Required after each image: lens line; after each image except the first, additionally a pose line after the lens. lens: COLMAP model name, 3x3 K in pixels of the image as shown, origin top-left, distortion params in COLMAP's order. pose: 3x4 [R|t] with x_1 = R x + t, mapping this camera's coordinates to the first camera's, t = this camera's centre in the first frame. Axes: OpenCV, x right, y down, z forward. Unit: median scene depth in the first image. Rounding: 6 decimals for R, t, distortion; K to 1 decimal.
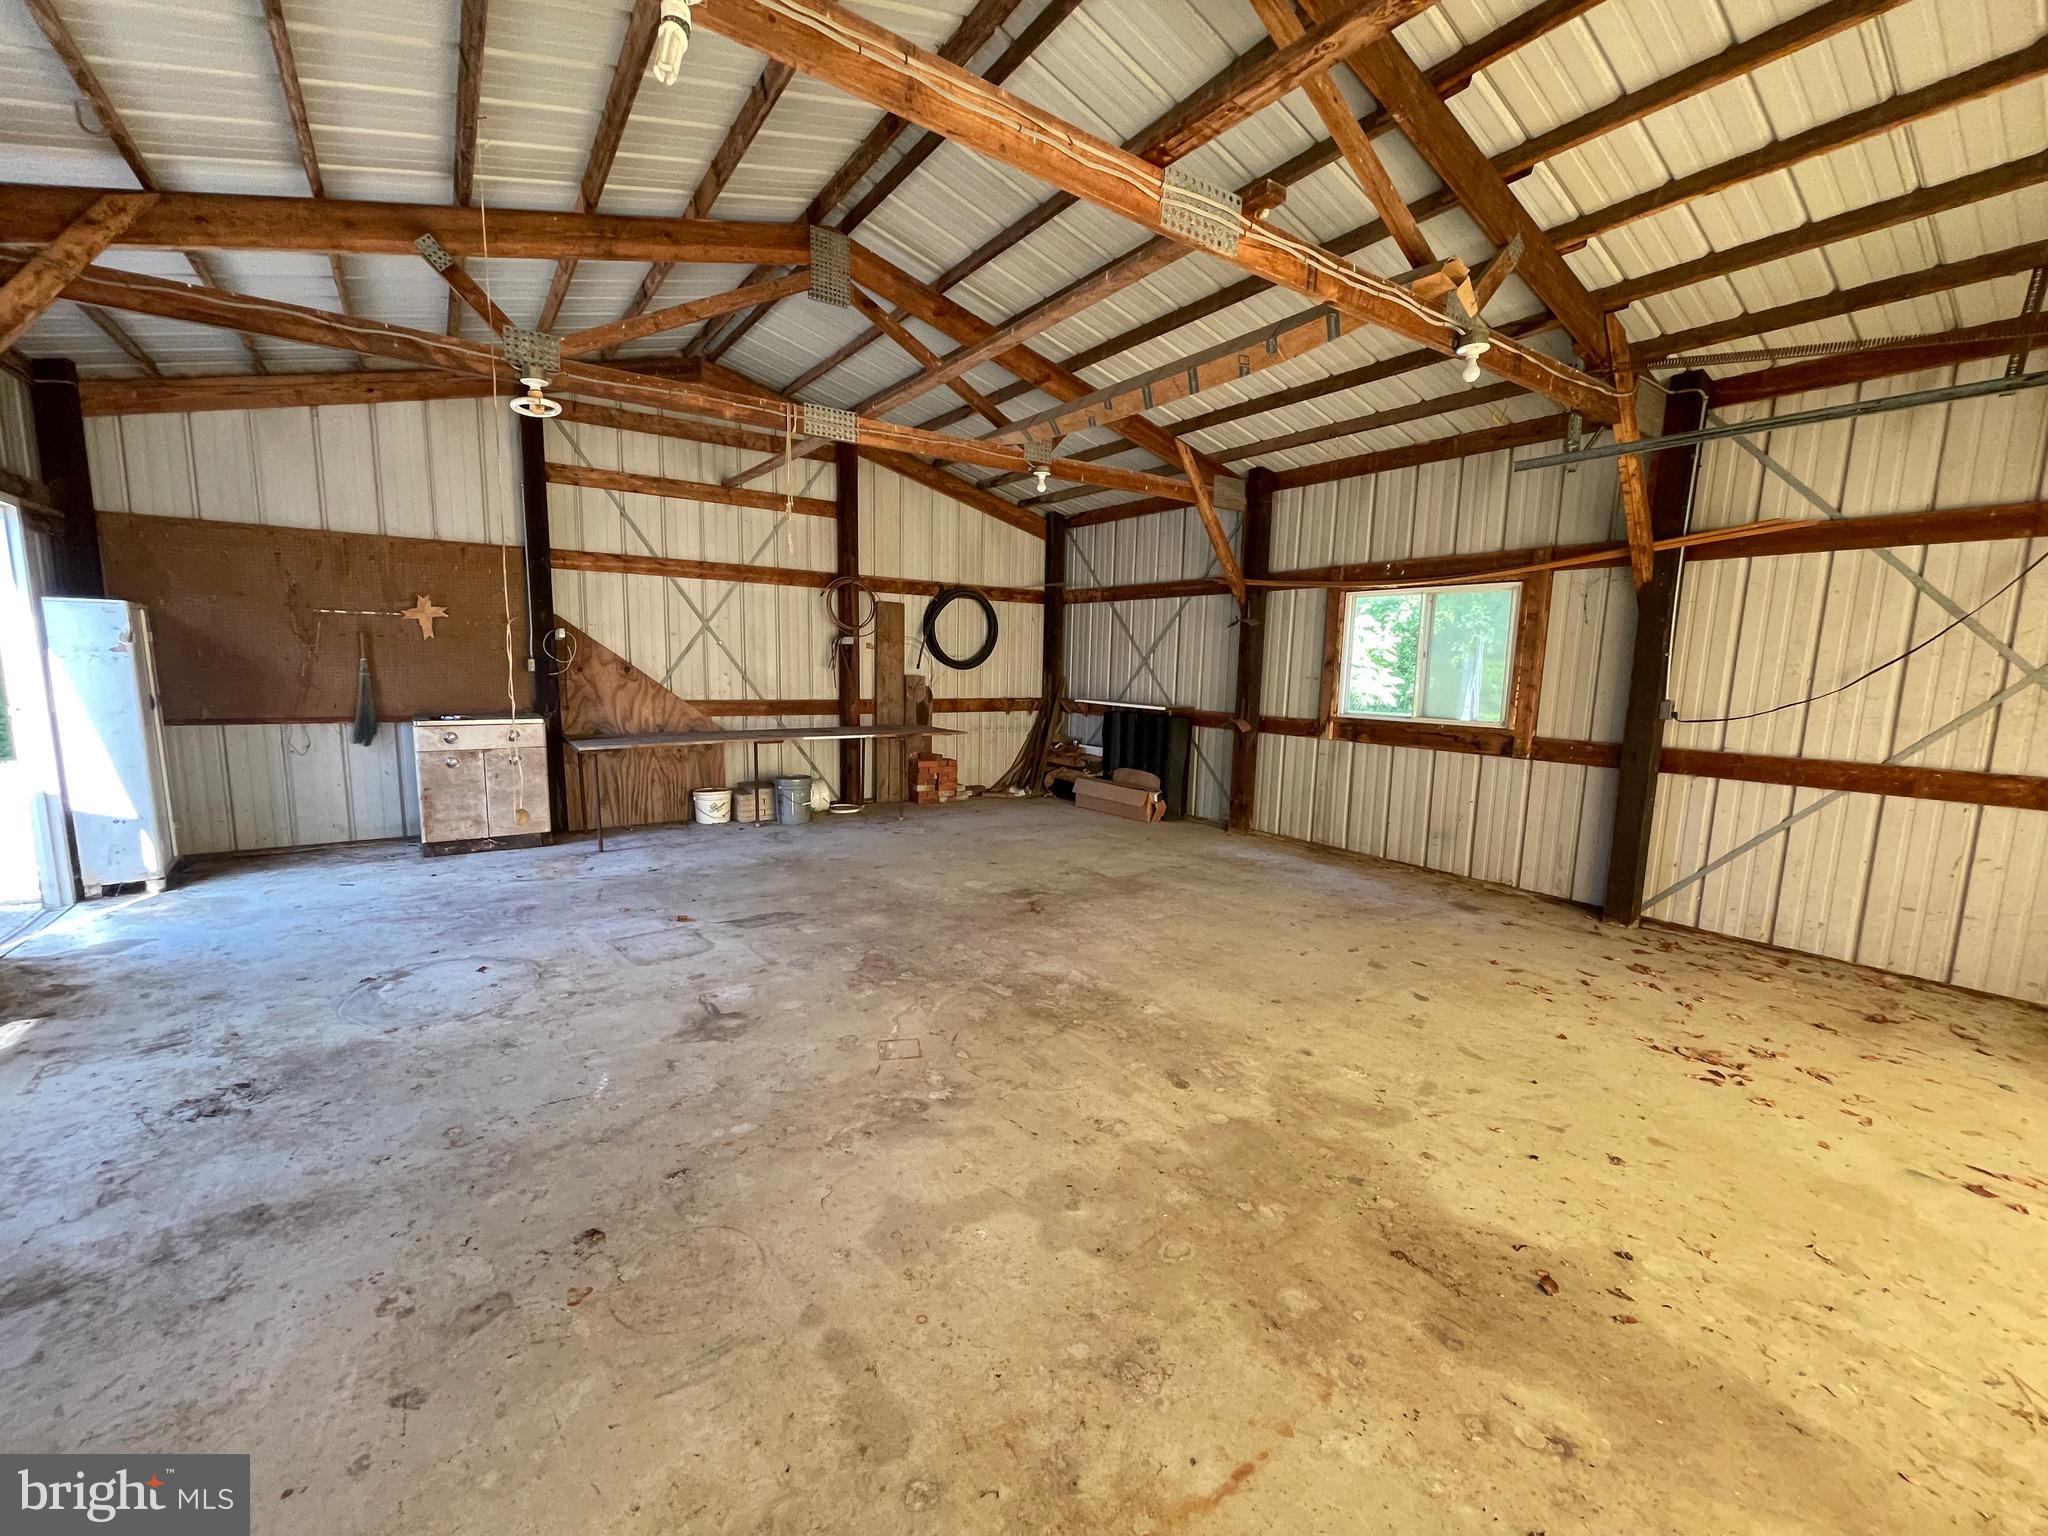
lens RADIAL K [[831.1, 0, 1019.2], [0, 831.1, 779.4], [0, 0, 1]] dist [0.000489, 0.000320]
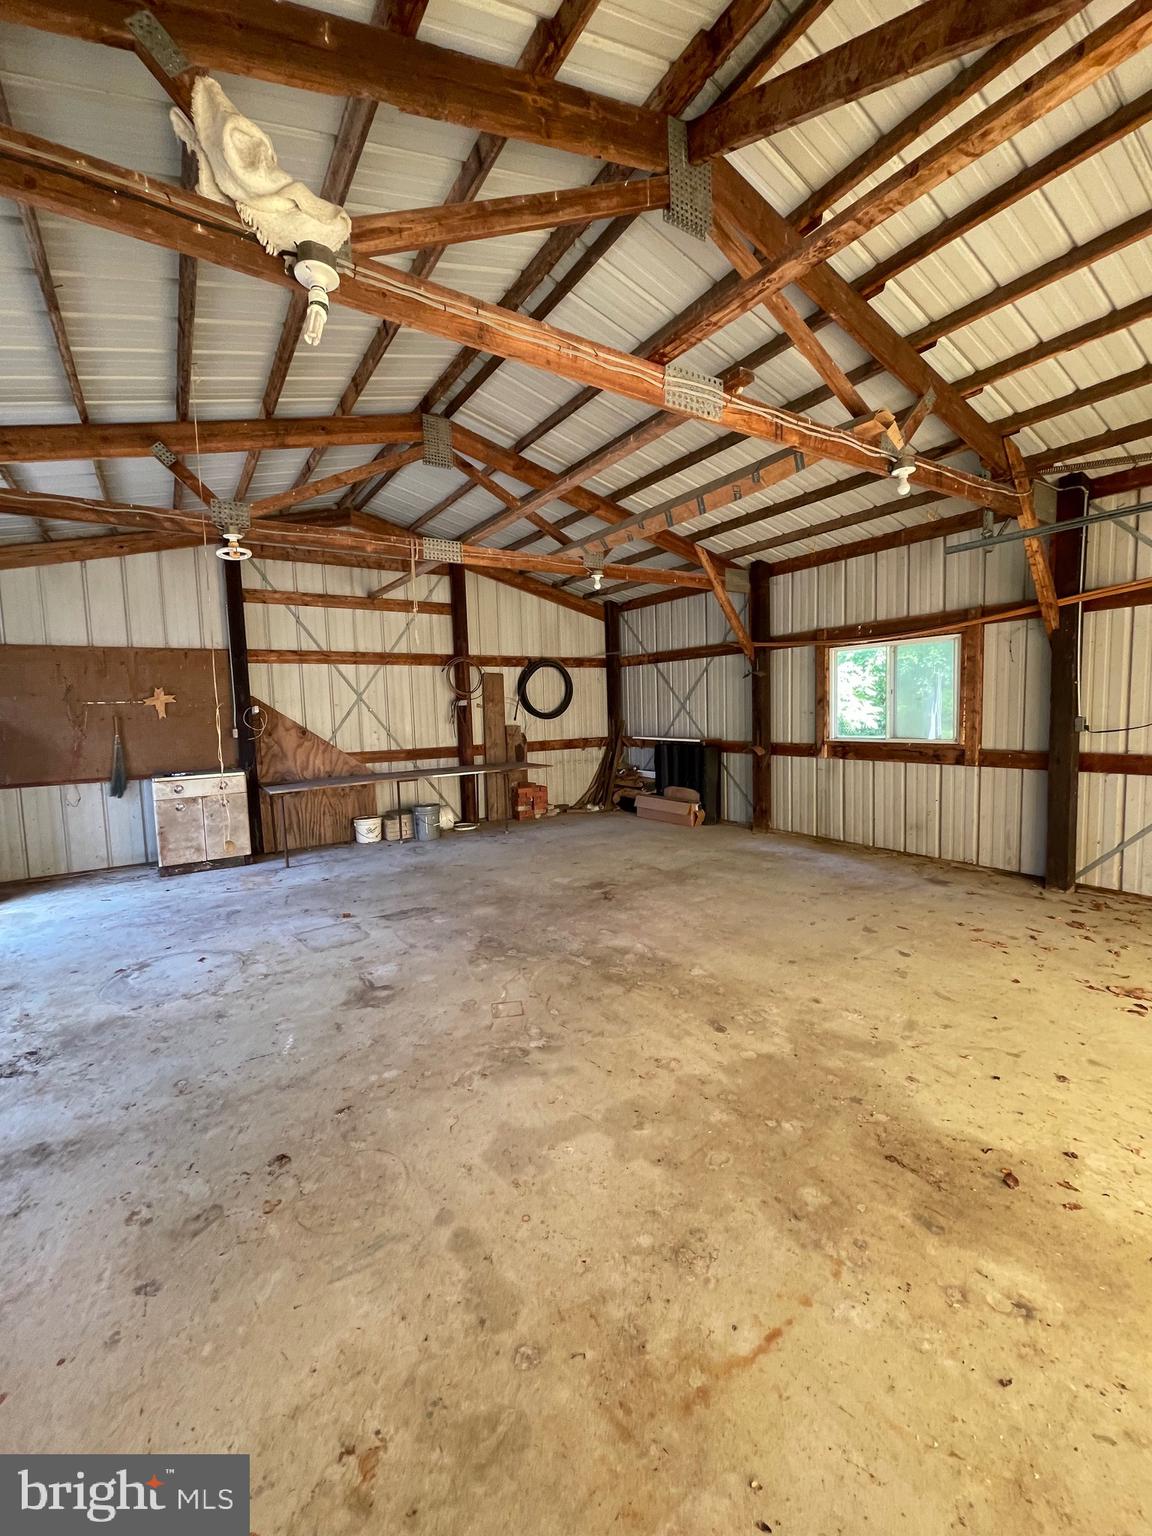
lens RADIAL K [[623.3, 0, 572.5], [0, 623.3, 760.9], [0, 0, 1]] dist [0.000489, 0.000320]
pose [[0.998059, -0.049944, -0.037194, 0.014208], [0.047703, 0.997124, -0.058889, -0.007174], [0.040028, 0.057000, 0.997571, -0.013611]]
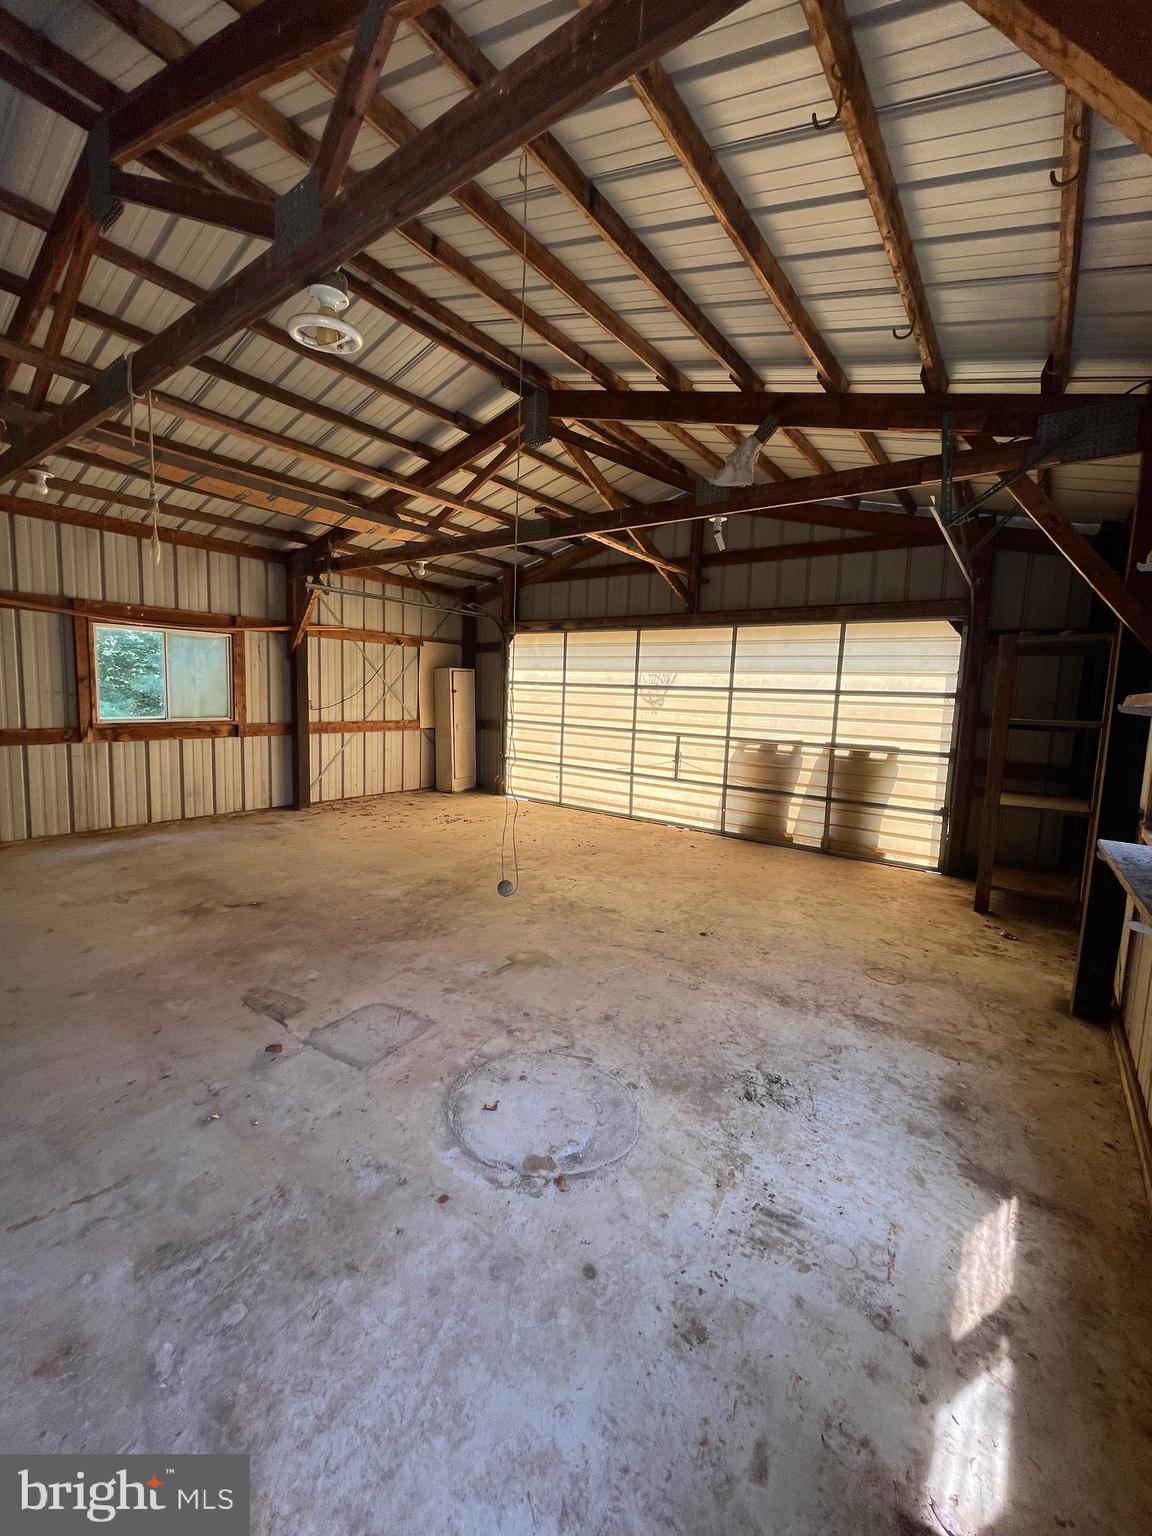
lens RADIAL K [[623.3, 0, 572.5], [0, 623.3, 760.9], [0, 0, 1]] dist [0.000489, 0.000320]
pose [[-0.317222, -0.136792, 0.938434, -1.175289], [0.090879, 0.980604, 0.173659, -0.193294], [-0.943987, 0.140373, -0.298638, 1.042588]]
